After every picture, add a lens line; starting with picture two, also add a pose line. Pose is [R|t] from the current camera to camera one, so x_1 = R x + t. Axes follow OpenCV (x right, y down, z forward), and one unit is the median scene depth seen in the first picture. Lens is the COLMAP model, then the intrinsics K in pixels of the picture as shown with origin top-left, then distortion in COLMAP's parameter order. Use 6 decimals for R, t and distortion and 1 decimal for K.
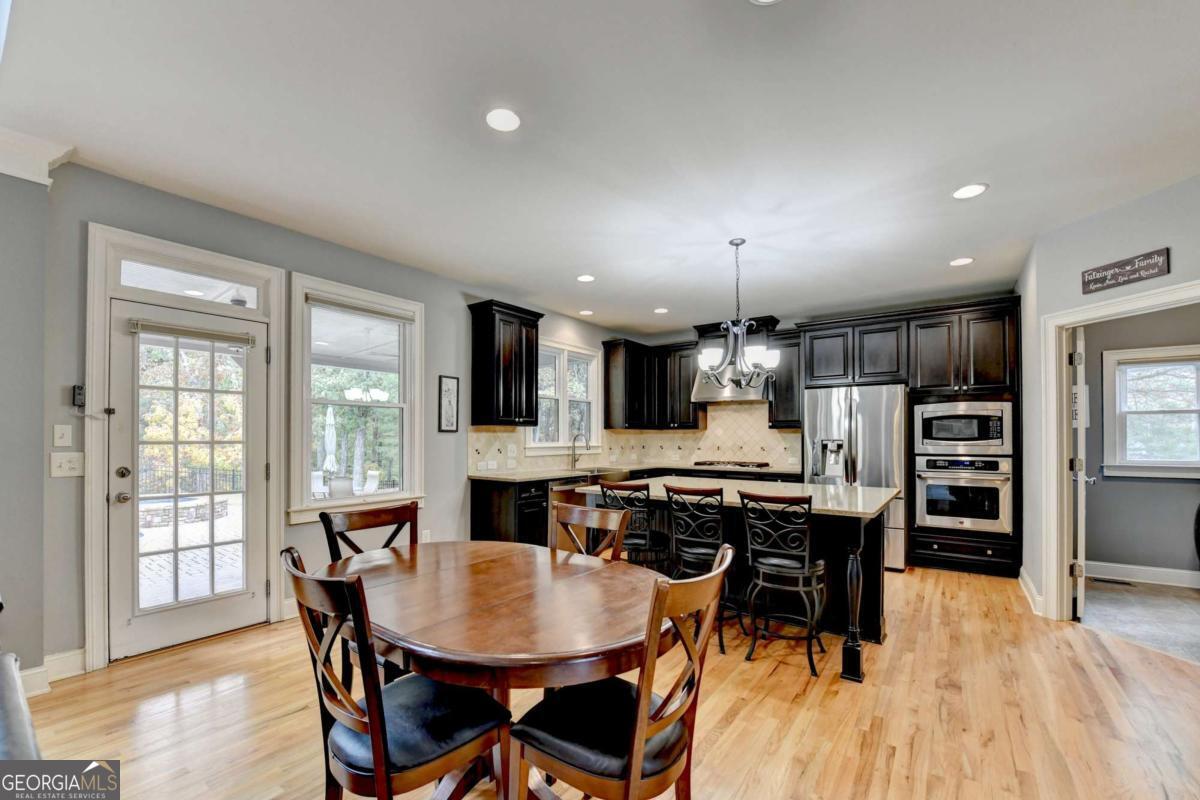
lens RADIAL K [[485.3, 0, 597.8], [0, 485.3, 436.7], [0, 0, 1]] dist [-0.027234, -0.000114]
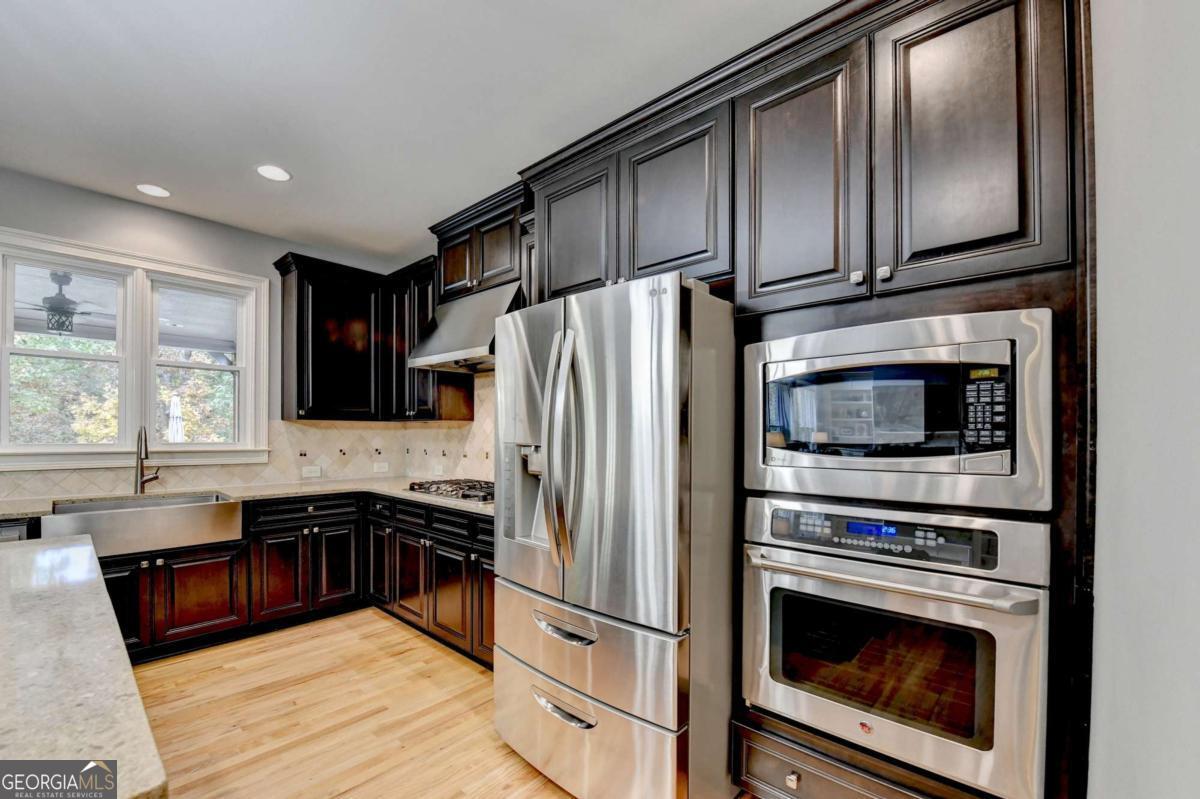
lens RADIAL K [[498.9, 0, 590.8], [0, 498.9, 434.3], [0, 0, 1]] dist [-0.021460, -0.000193]
pose [[0.994247, 0.005538, -0.106964, 0.593470], [-0.005218, 0.999981, 0.003280, -0.003323], [0.106980, -0.002703, 0.994257, 0.646182]]
